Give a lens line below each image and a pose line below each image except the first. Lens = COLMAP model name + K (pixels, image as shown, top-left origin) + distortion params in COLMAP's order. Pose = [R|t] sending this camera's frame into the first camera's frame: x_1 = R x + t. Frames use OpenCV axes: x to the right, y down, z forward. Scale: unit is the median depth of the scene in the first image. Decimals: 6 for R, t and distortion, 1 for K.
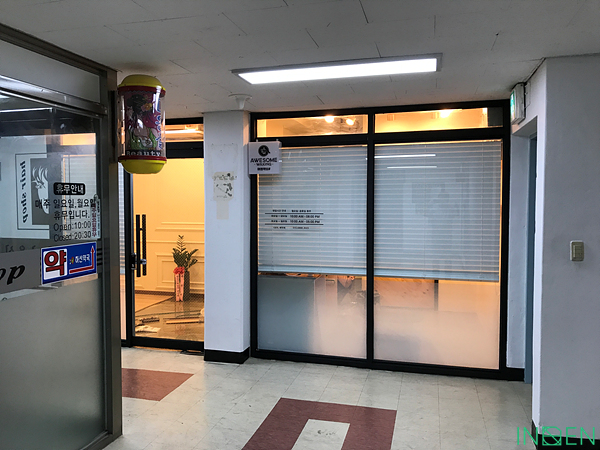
lens RADIAL K [[497.4, 0, 300.0], [0, 497.4, 225.0], [0, 0, 1]] dist [0.023084, -0.006459]
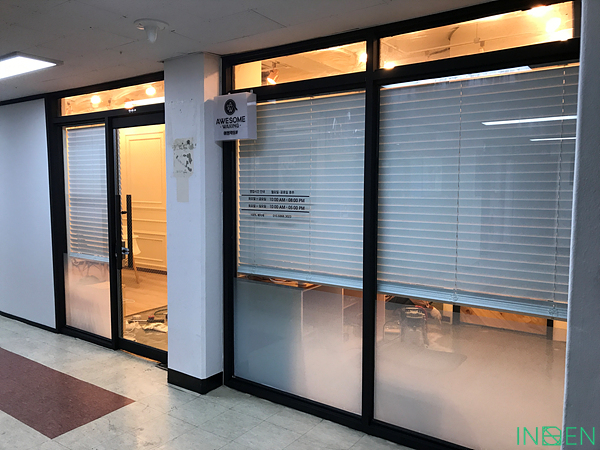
lens RADIAL K [[497.4, 0, 300.0], [0, 497.4, 225.0], [0, 0, 1]] dist [0.023084, -0.006459]
pose [[0.938515, 0.034004, -0.343561, 0.269296], [-0.021972, 0.999003, 0.038856, -0.009589], [0.344539, -0.028918, 0.938326, 0.349596]]
